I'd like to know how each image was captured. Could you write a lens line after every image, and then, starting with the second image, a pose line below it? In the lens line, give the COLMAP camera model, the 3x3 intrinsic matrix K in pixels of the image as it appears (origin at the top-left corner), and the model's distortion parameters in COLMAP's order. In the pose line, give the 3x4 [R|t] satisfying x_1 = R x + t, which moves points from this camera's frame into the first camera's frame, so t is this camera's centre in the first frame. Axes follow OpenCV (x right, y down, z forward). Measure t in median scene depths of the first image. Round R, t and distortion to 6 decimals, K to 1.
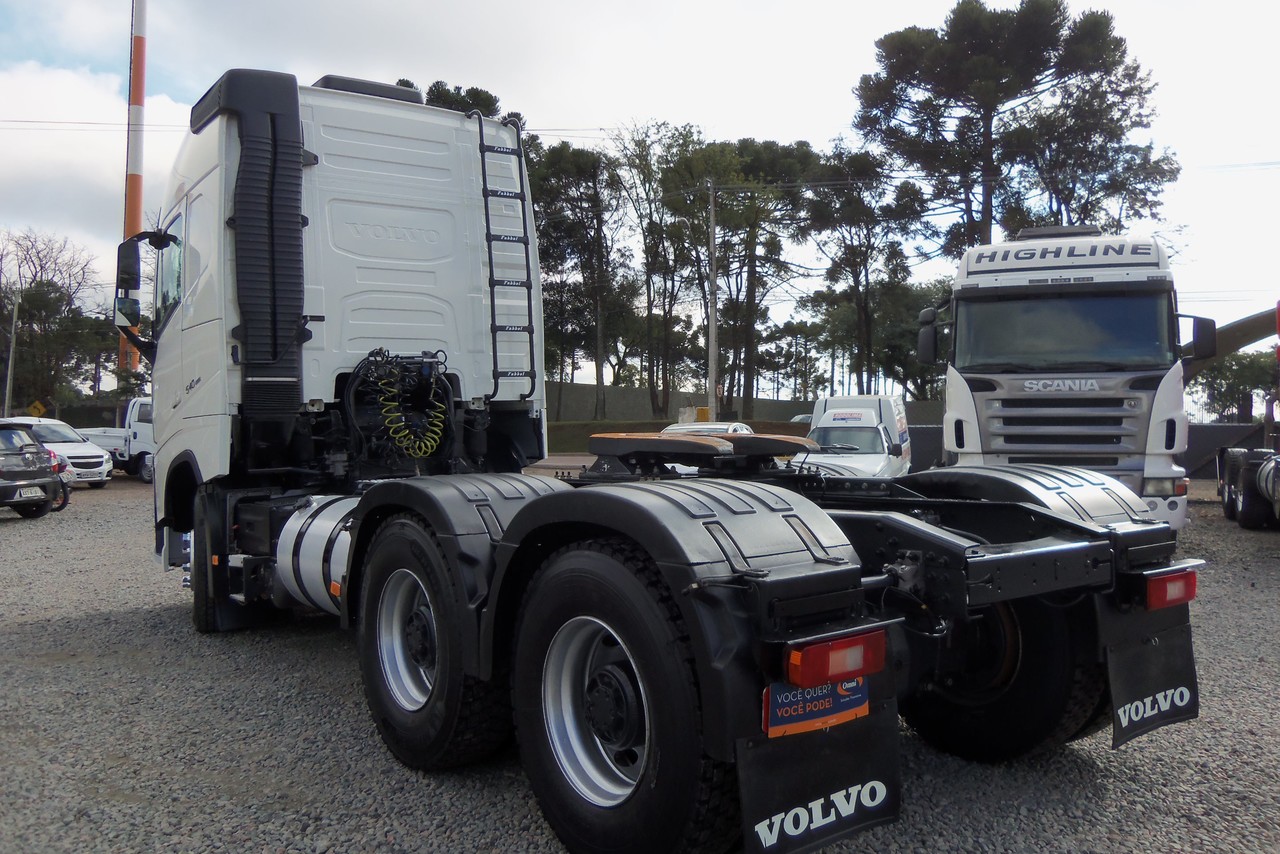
lens RADIAL K [[1066.5, 0, 640.0], [0, 1066.5, 427.0], [0, 0, 1]] dist [-0.007083, -0.007031]
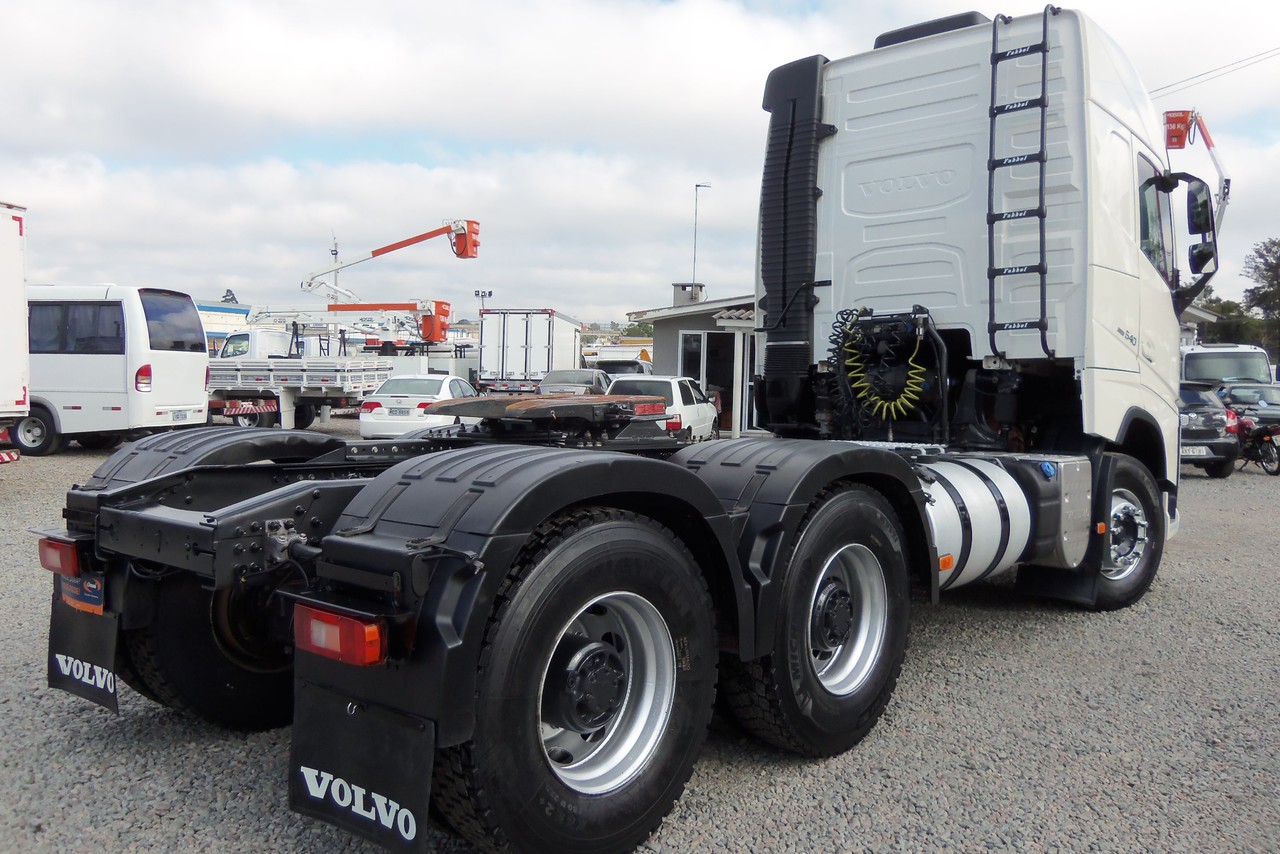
lens RADIAL K [[1051.4, 0, 761.2], [0, 1051.4, 428.2], [0, 0, 1]] dist [-0.045401, 0.003814]
pose [[0.227823, 0.048043, -0.972517, 0.595107], [-0.014431, 0.998839, 0.045963, -0.005486], [0.973596, 0.003563, 0.228252, 0.604493]]
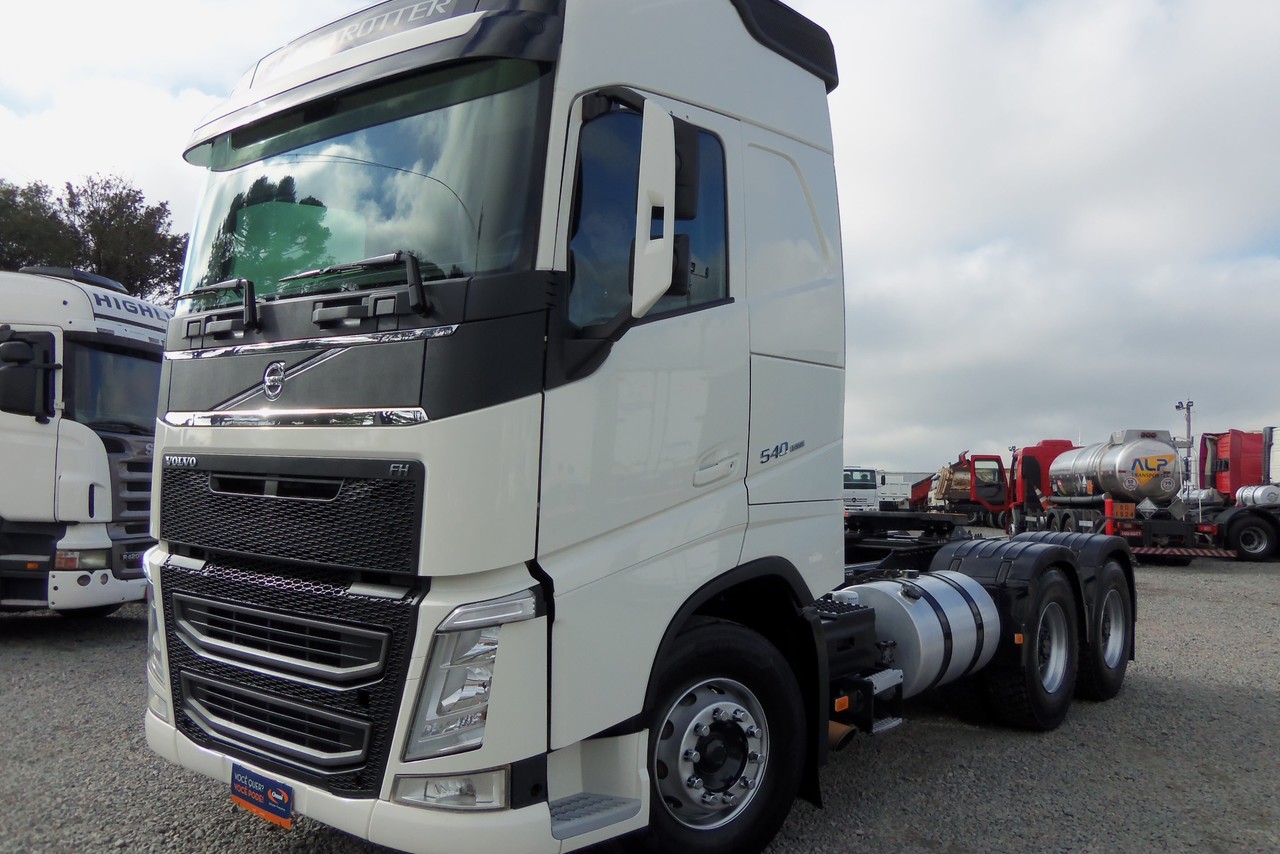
lens RADIAL K [[1066.5, 0, 640.0], [0, 1066.5, 427.0], [0, 0, 1]] dist [-0.007083, -0.007031]
pose [[-0.244272, 0.050944, 0.968368, -0.893954], [-0.014426, 0.998318, -0.056158, -0.015846], [-0.969599, -0.027688, -0.243127, 1.103651]]
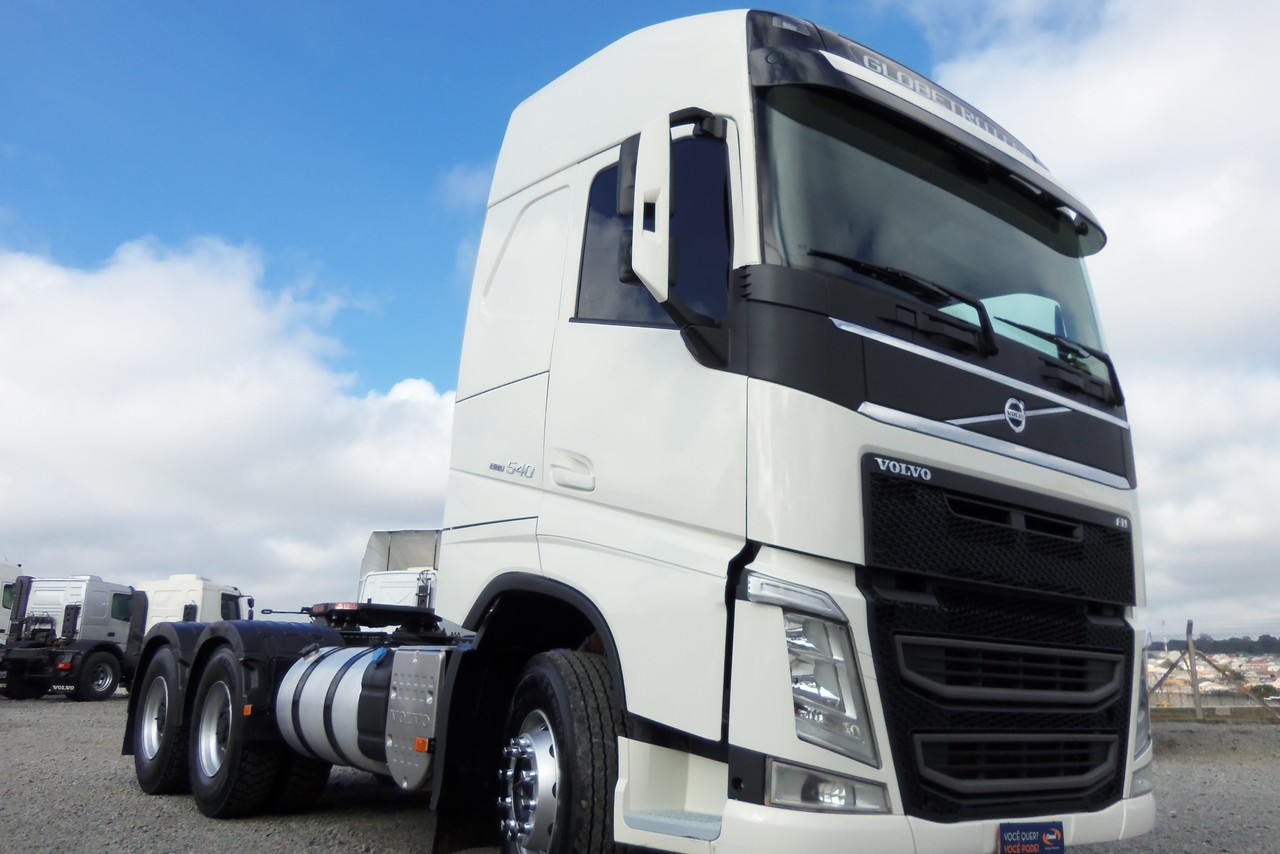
lens RADIAL K [[1066.5, 0, 640.0], [0, 1066.5, 427.0], [0, 0, 1]] dist [-0.007083, -0.007031]
pose [[-0.999188, -0.028231, -0.028753, -0.181599], [-0.021122, 0.974613, -0.222899, 0.058085], [0.034316, -0.222111, -0.974417, 1.630667]]
